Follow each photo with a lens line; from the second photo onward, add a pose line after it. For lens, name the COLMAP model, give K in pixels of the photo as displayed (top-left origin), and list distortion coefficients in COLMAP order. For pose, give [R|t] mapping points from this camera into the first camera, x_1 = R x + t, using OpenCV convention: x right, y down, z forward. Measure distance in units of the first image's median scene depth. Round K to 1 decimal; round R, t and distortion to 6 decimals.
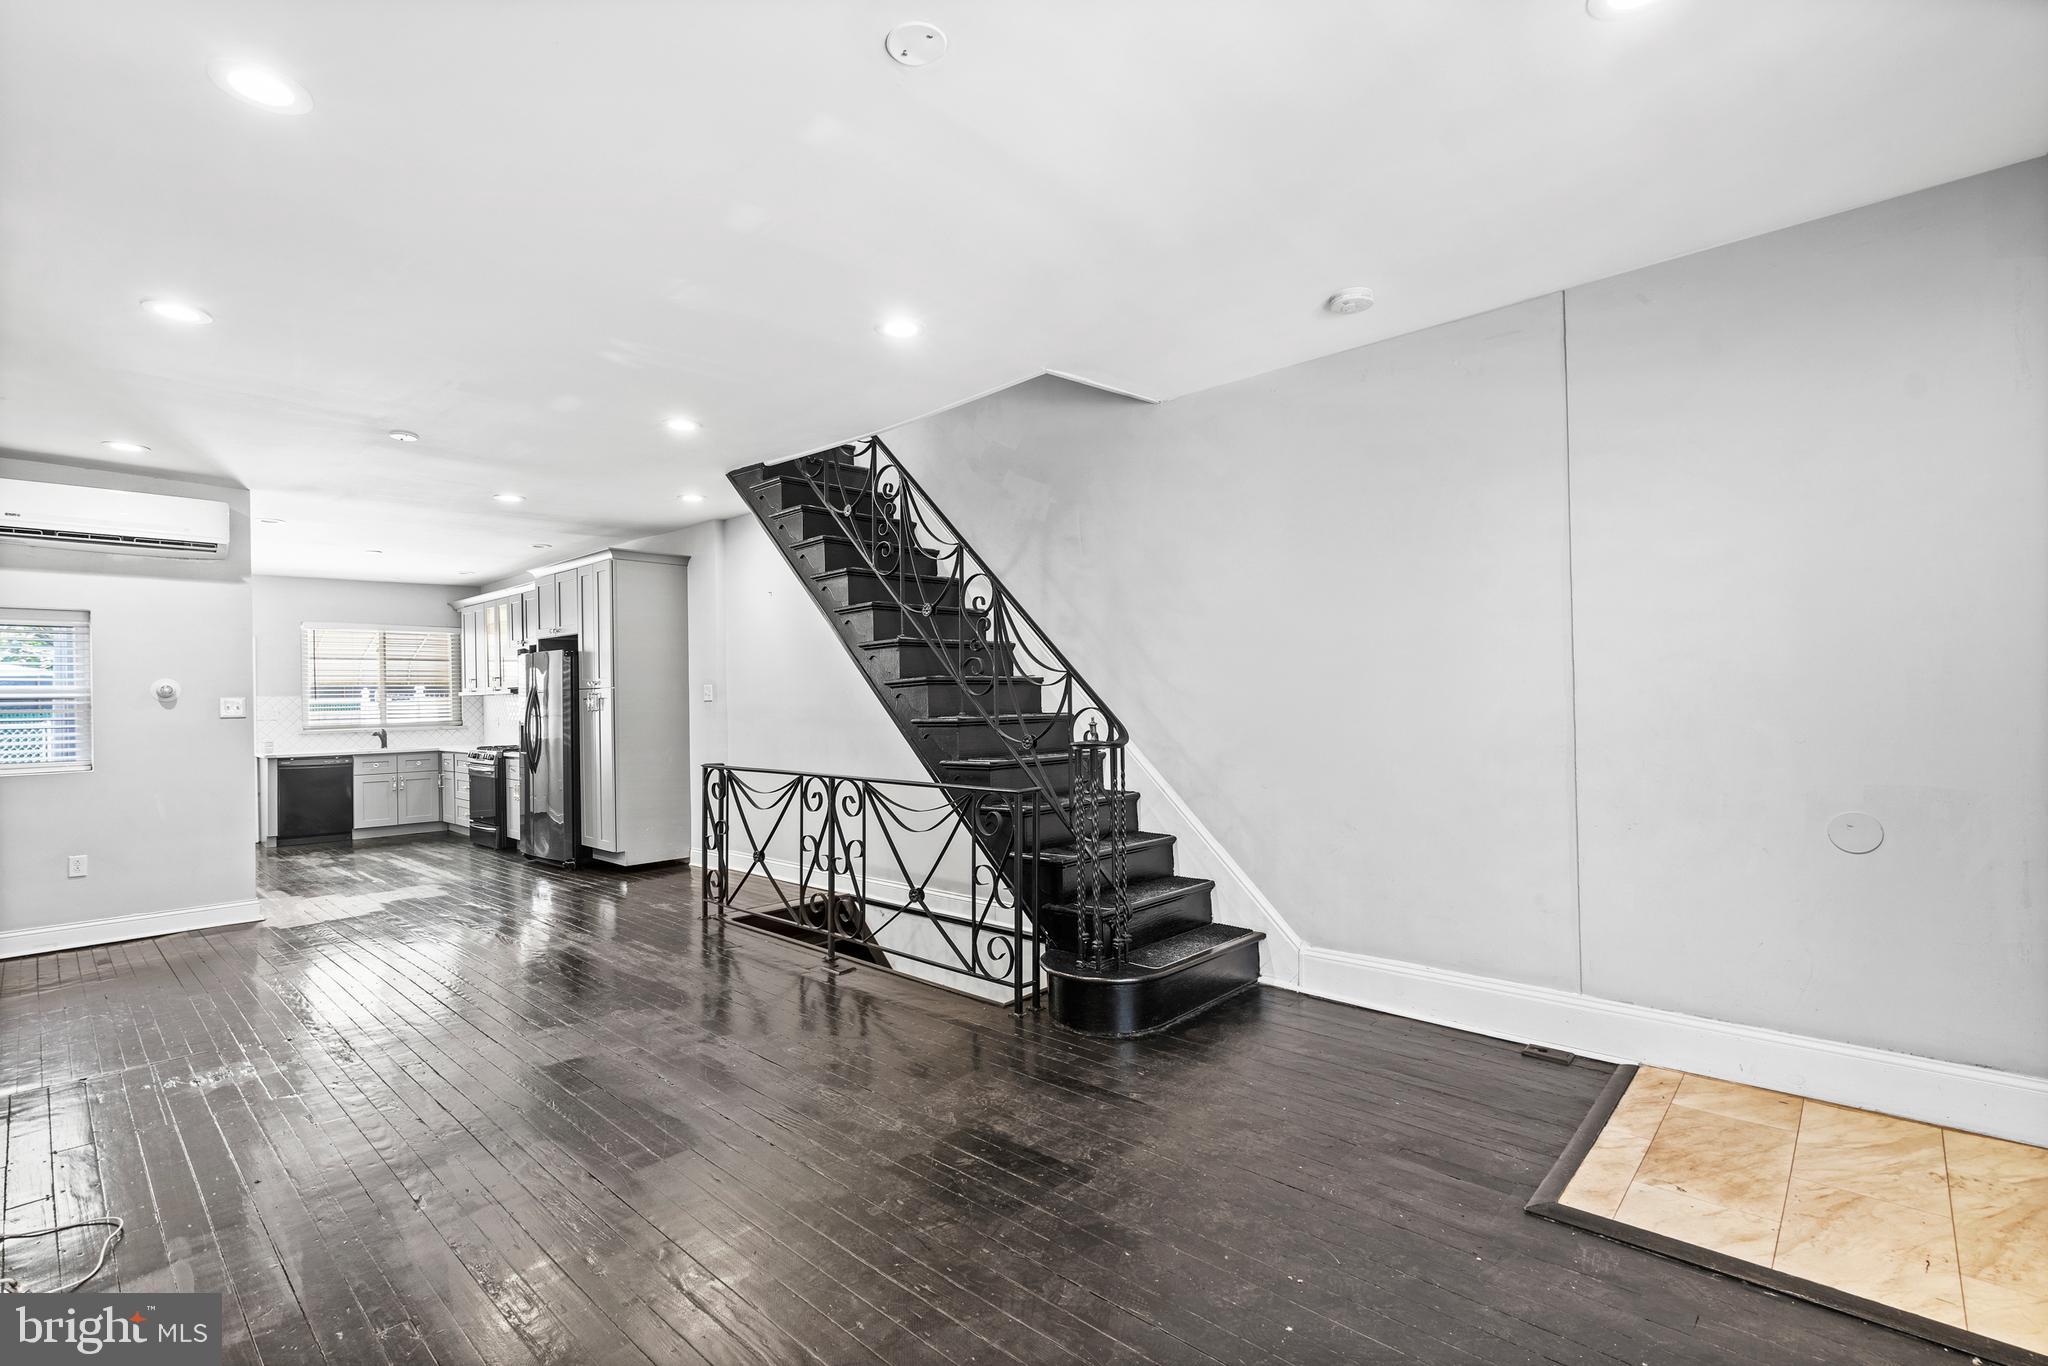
lens RADIAL K [[941.9, 0, 1038.4], [0, 941.9, 697.1], [0, 0, 1]] dist [-0.003204, 0.001699]
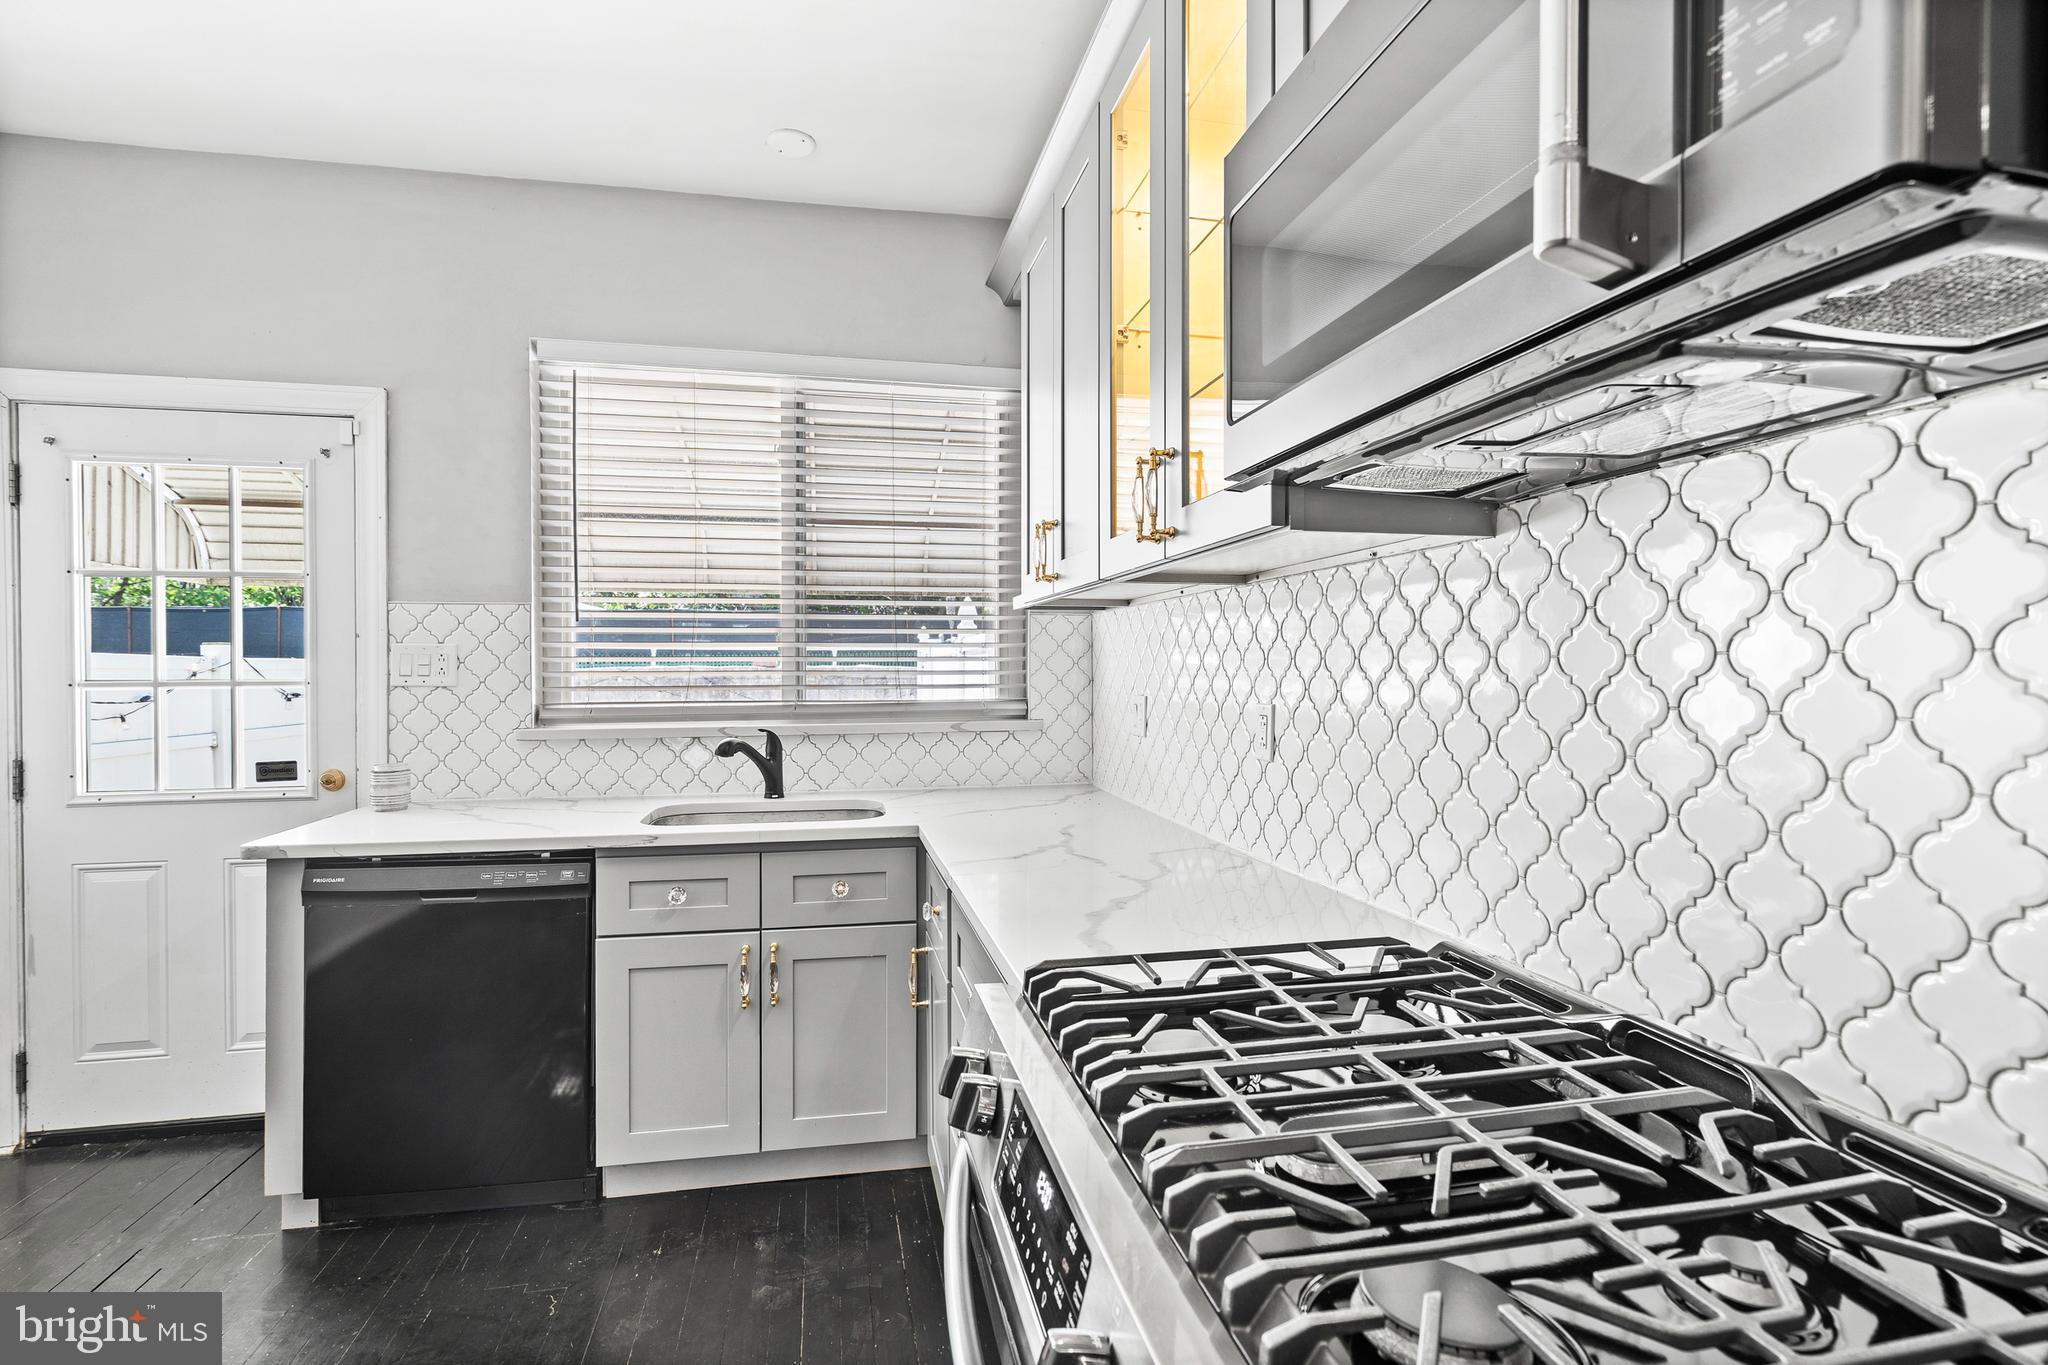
lens RADIAL K [[941.9, 0, 1017.6], [0, 941.9, 673.4], [0, 0, 1]] dist [-0.003204, 0.001699]
pose [[0.809494, 0.017276, -0.586874, -0.506108], [-0.009770, 0.999825, 0.015955, 0.013397], [0.587047, -0.007182, 0.809521, 0.868184]]
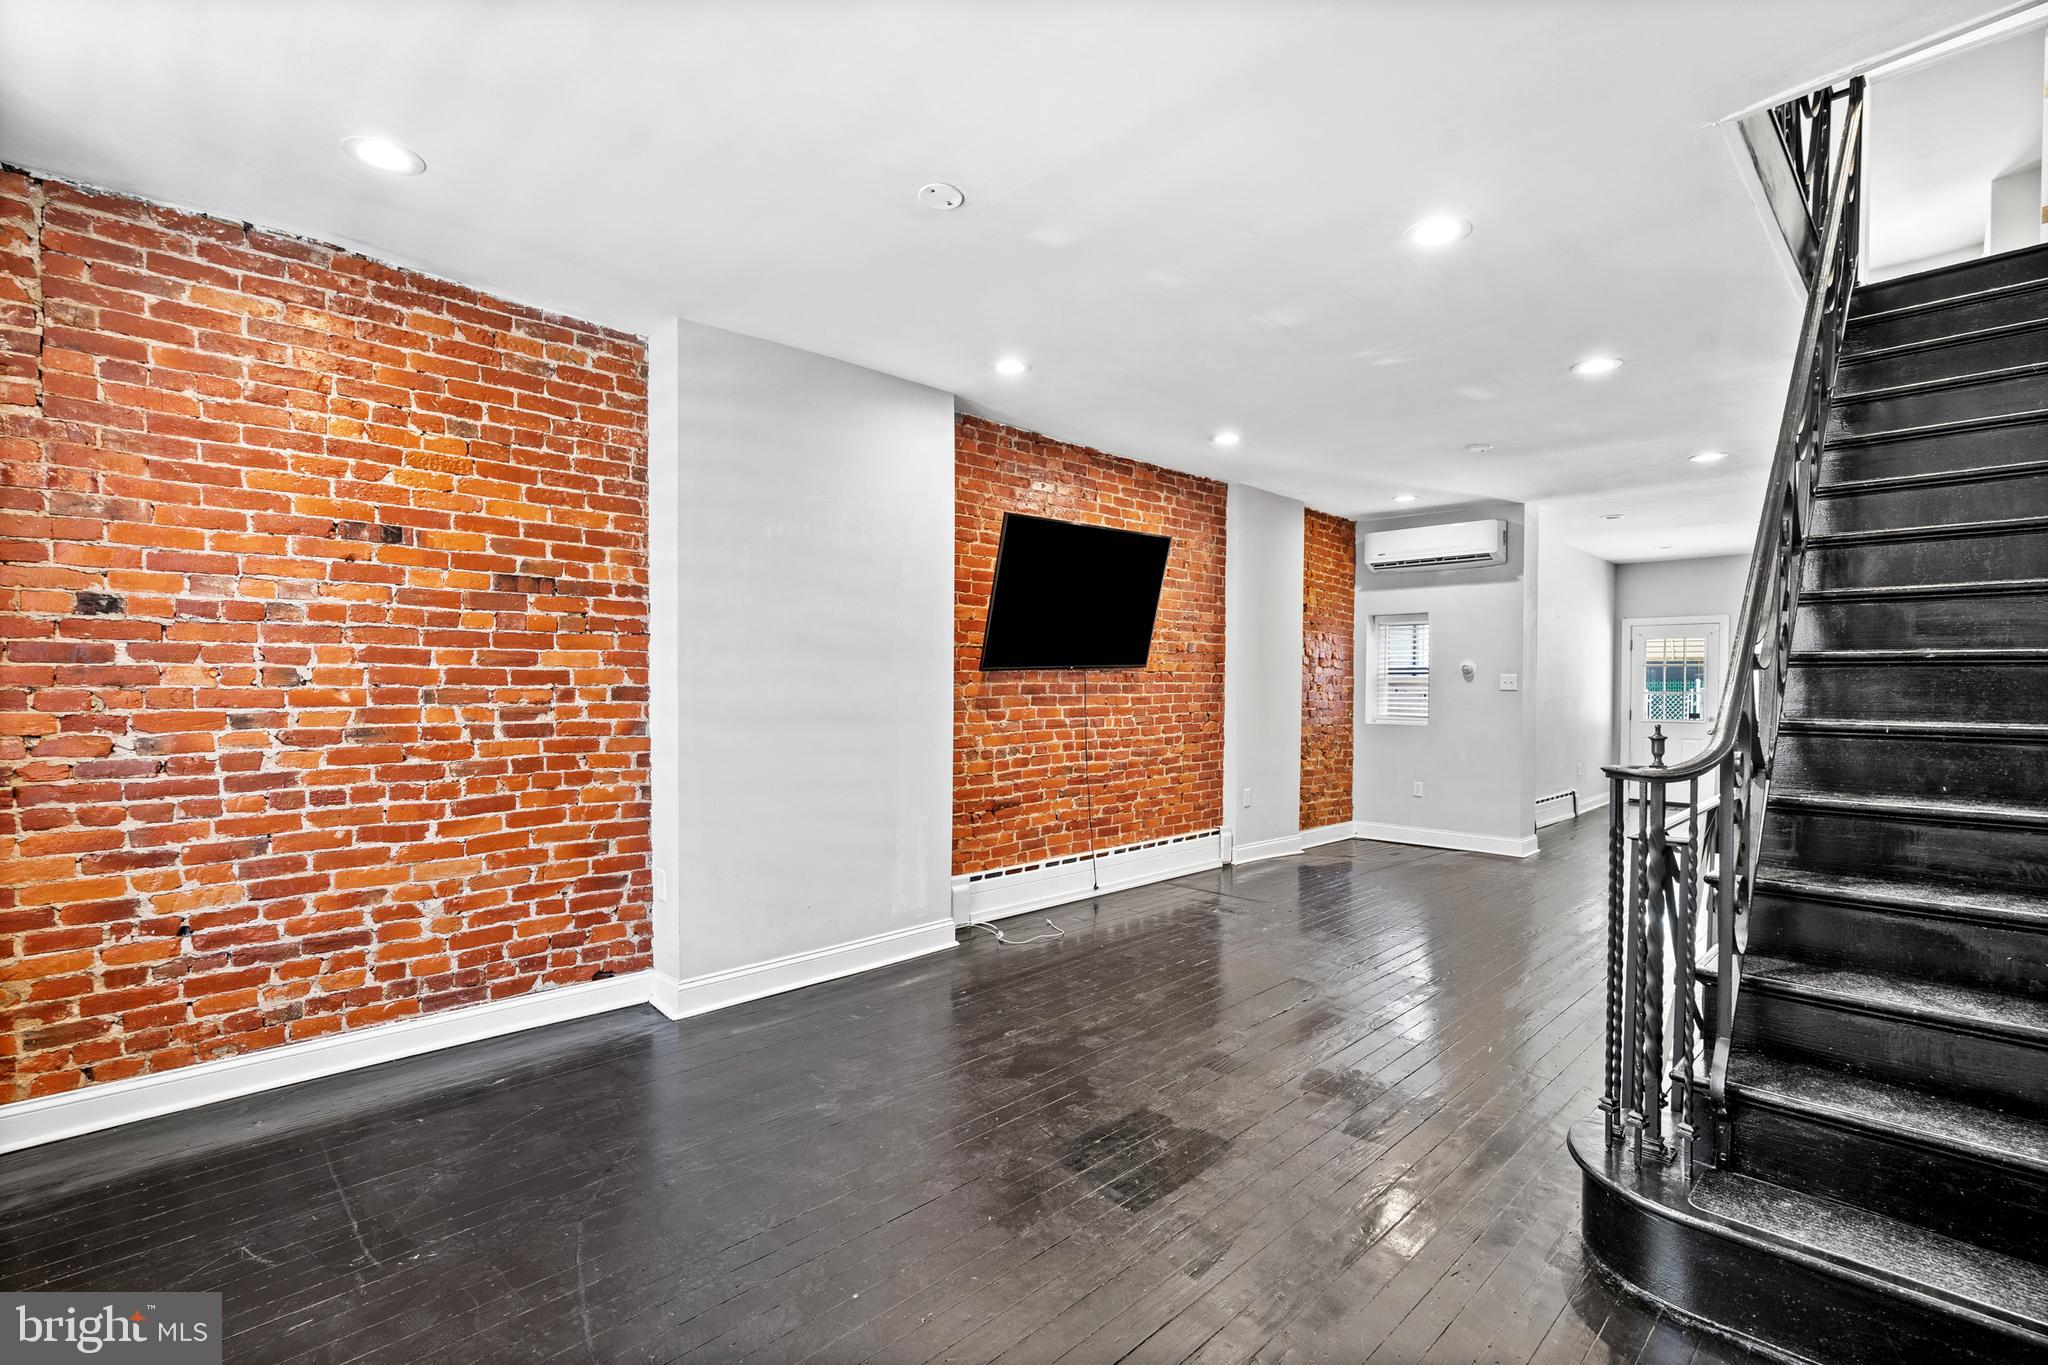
lens RADIAL K [[941.9, 0, 1007.1], [0, 941.9, 689.0], [0, 0, 1]] dist [-0.003204, 0.001699]
pose [[-0.058479, 0.020884, -0.998070, 0.261043], [-0.003896, 0.999769, 0.021147, -0.002793], [0.998281, 0.005125, -0.058384, 0.253767]]
